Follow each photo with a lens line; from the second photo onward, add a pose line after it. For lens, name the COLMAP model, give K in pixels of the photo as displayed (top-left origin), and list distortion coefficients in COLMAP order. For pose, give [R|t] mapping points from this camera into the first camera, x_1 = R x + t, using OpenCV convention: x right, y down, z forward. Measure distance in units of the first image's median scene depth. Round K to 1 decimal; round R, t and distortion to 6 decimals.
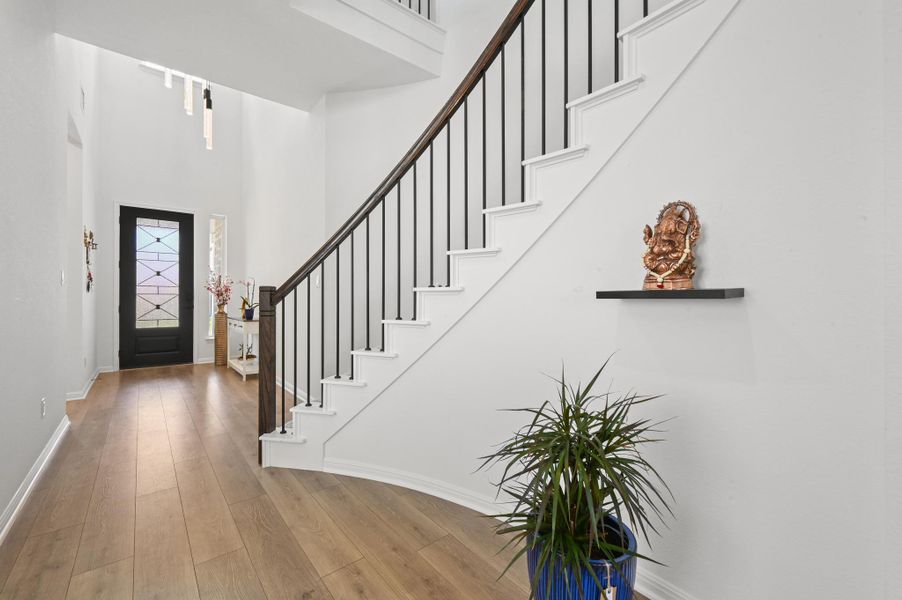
lens RADIAL K [[370.0, 0, 433.3], [0, 370.0, 297.0], [0, 0, 1]] dist [-0.000205, -0.000087]
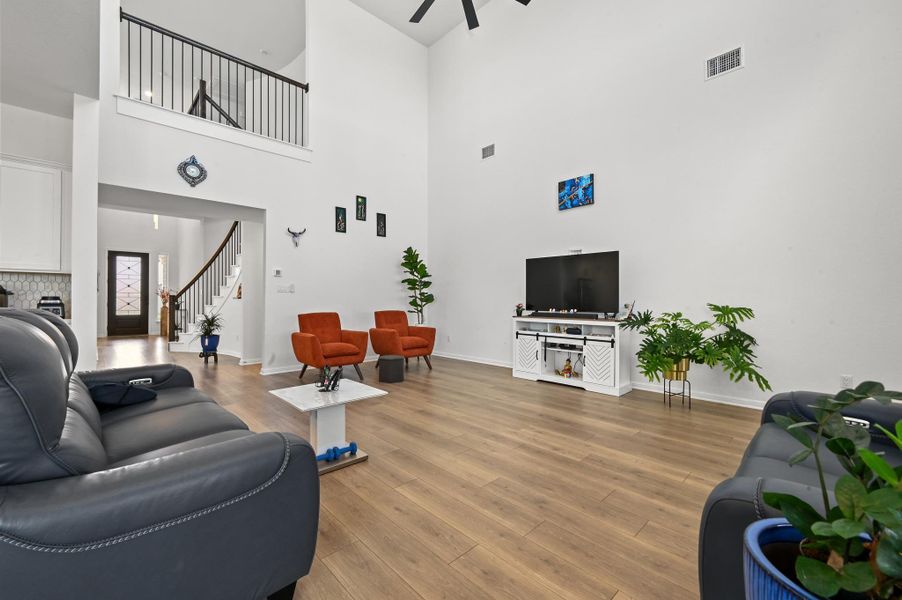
lens RADIAL K [[370.0, 0, 442.7], [0, 370.0, 295.0], [0, 0, 1]] dist [-0.000205, -0.000087]
pose [[0.996145, 0.000957, 0.087715, 0.674122], [0.000012, 0.999939, -0.011042, 0.002872], [-0.087720, 0.011001, 0.996084, -1.002791]]
